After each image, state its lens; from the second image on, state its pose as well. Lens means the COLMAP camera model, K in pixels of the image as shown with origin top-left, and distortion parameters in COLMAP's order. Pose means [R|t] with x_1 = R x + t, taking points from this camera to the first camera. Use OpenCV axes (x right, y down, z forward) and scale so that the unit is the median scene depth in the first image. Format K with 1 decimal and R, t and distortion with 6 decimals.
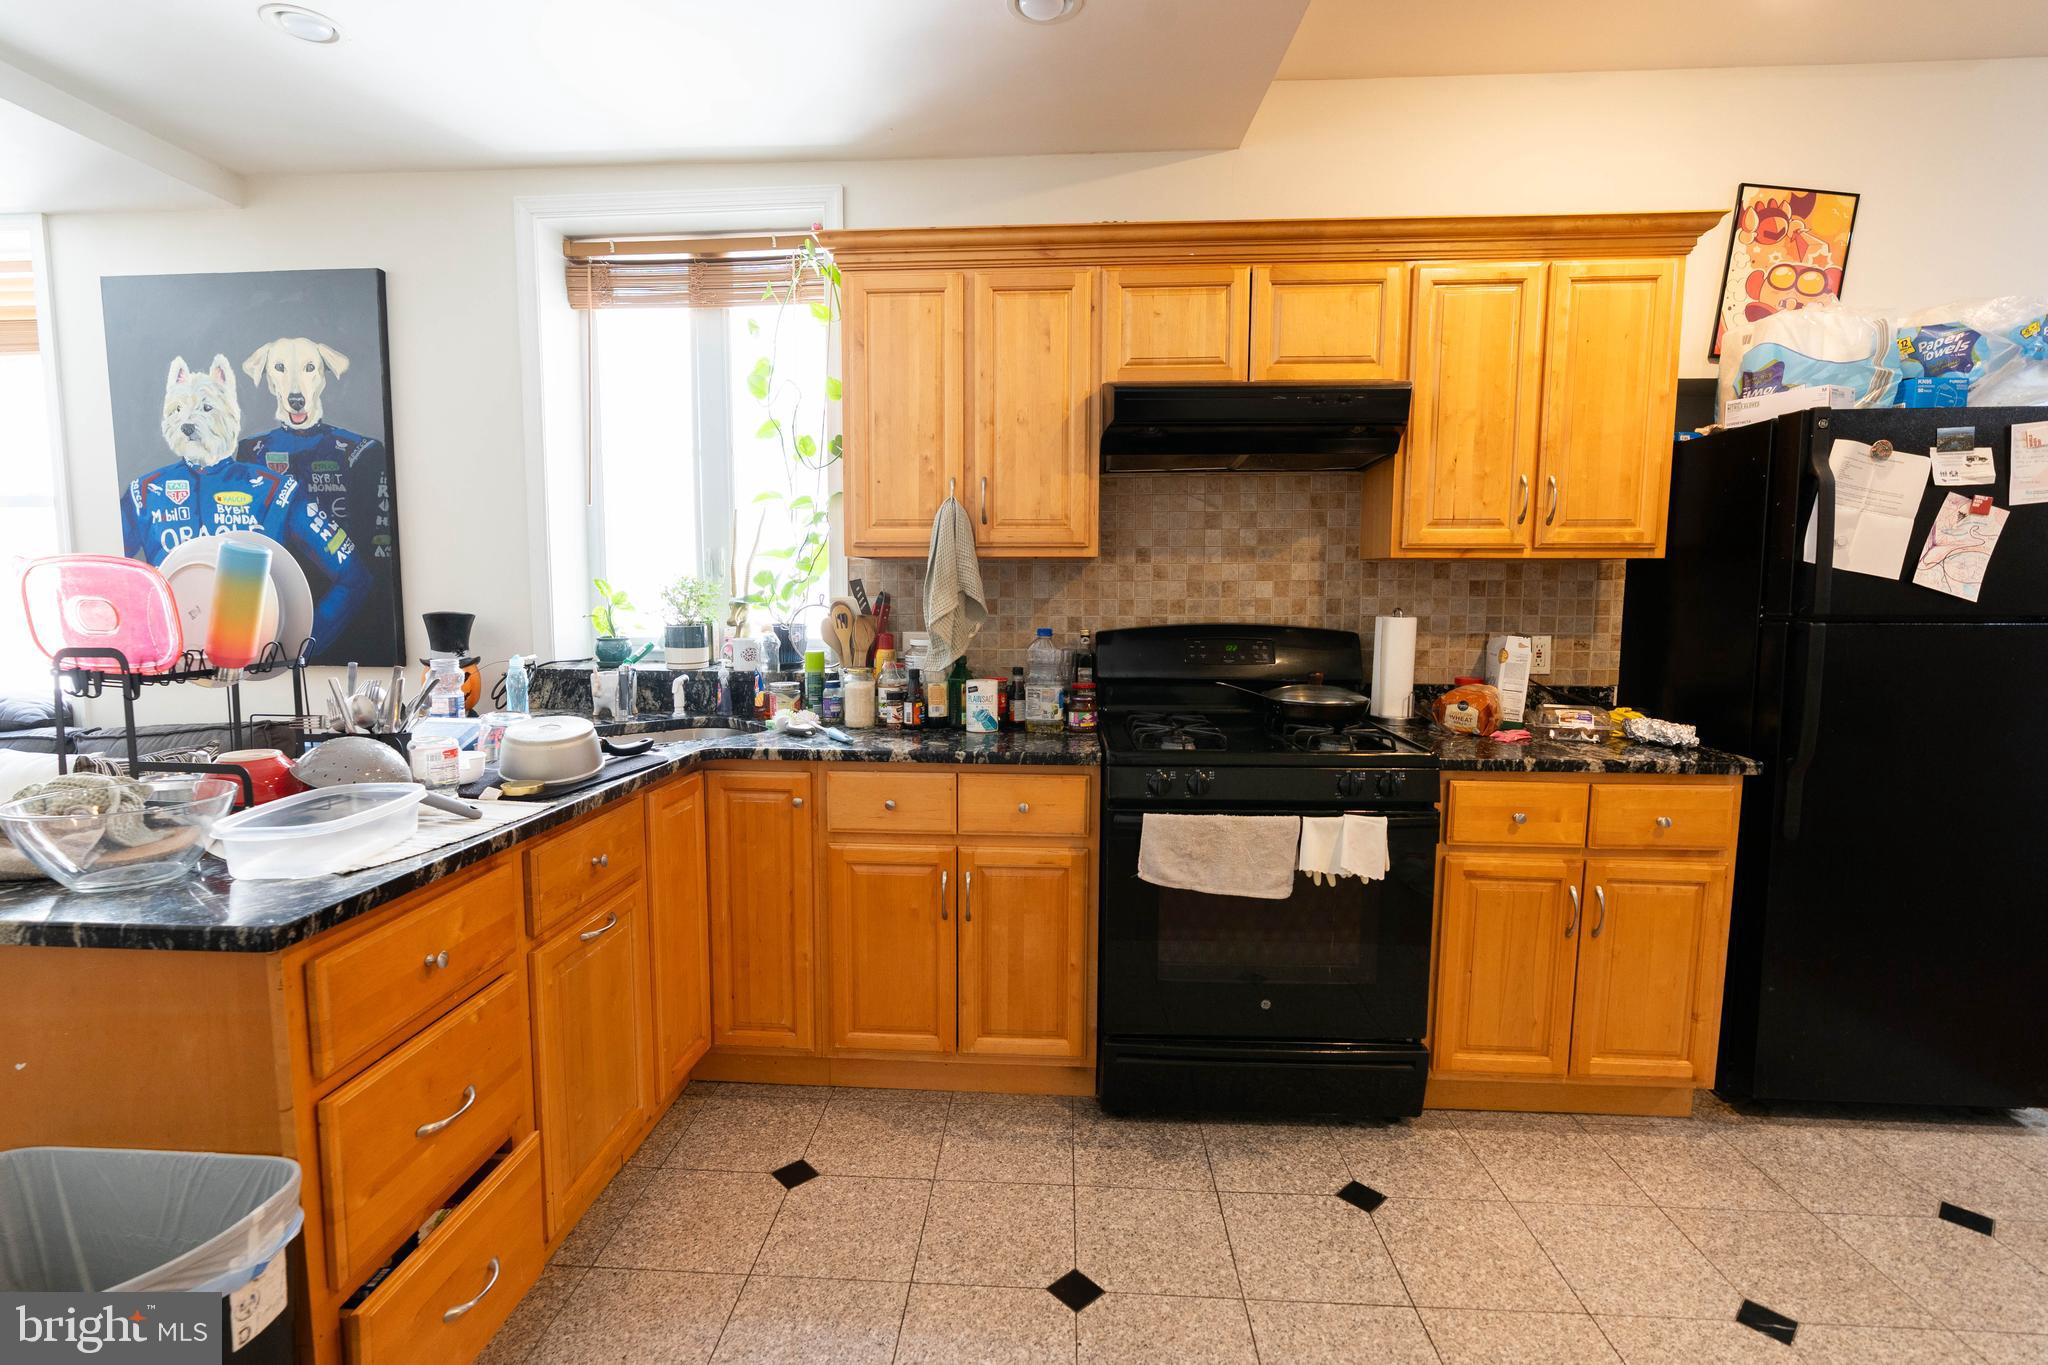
lens RADIAL K [[933.6, 0, 1015.4], [0, 933.6, 677.7], [0, 0, 1]] dist [-0.010293, 0.002328]
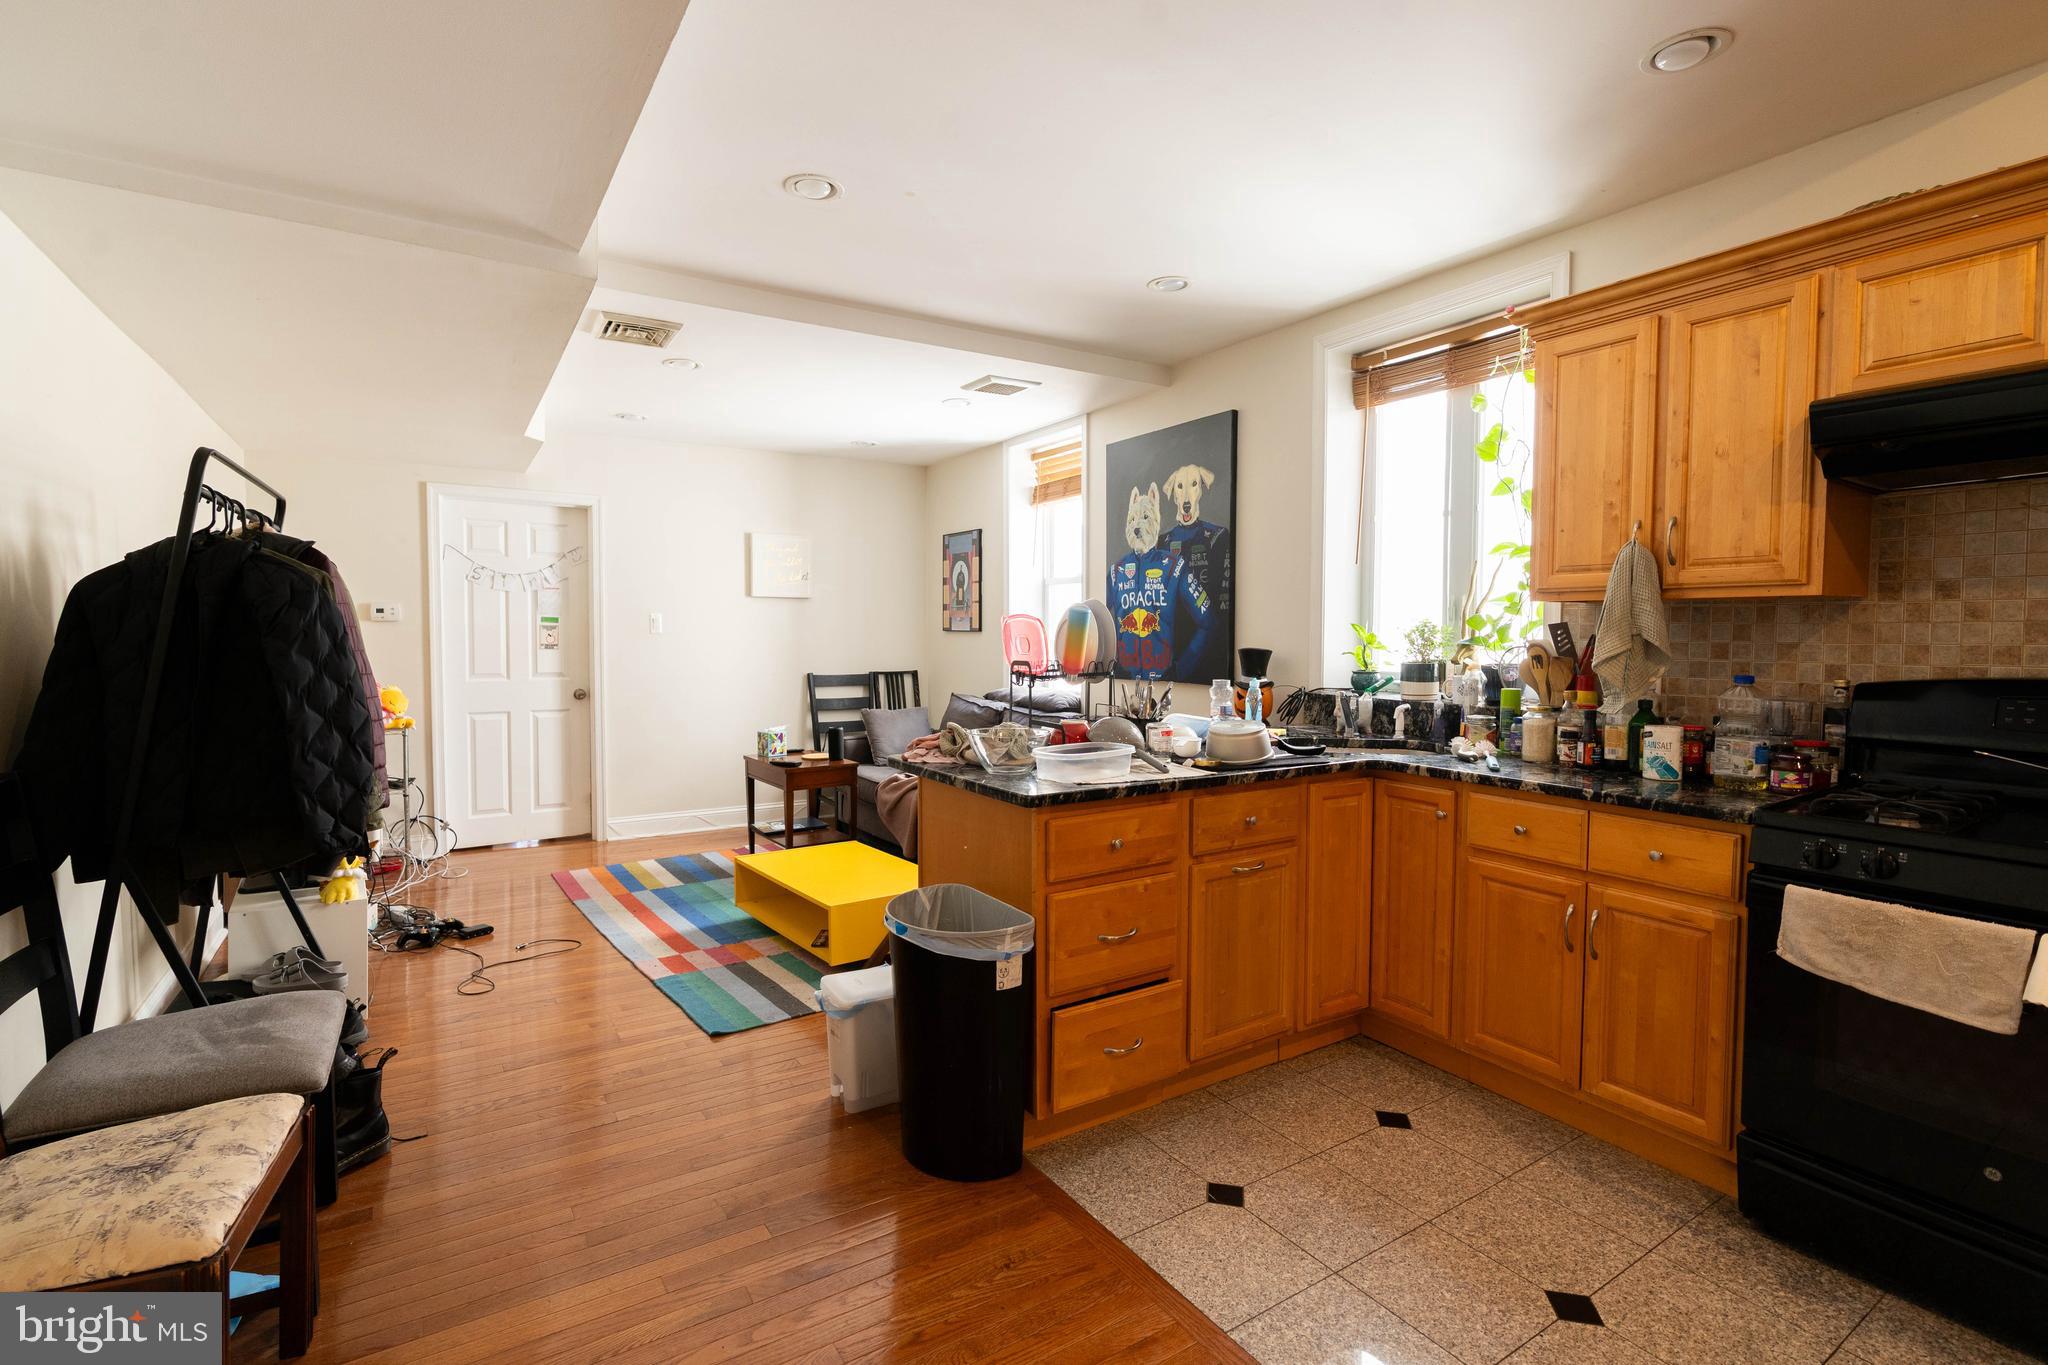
lens RADIAL K [[933.6, 0, 1021.5], [0, 933.6, 677.2], [0, 0, 1]] dist [-0.010293, 0.002328]
pose [[0.586244, 0.039653, -0.809163, 0.361331], [-0.076541, 0.997045, -0.006594, 0.009571], [0.806510, 0.065800, 0.587547, -0.104109]]
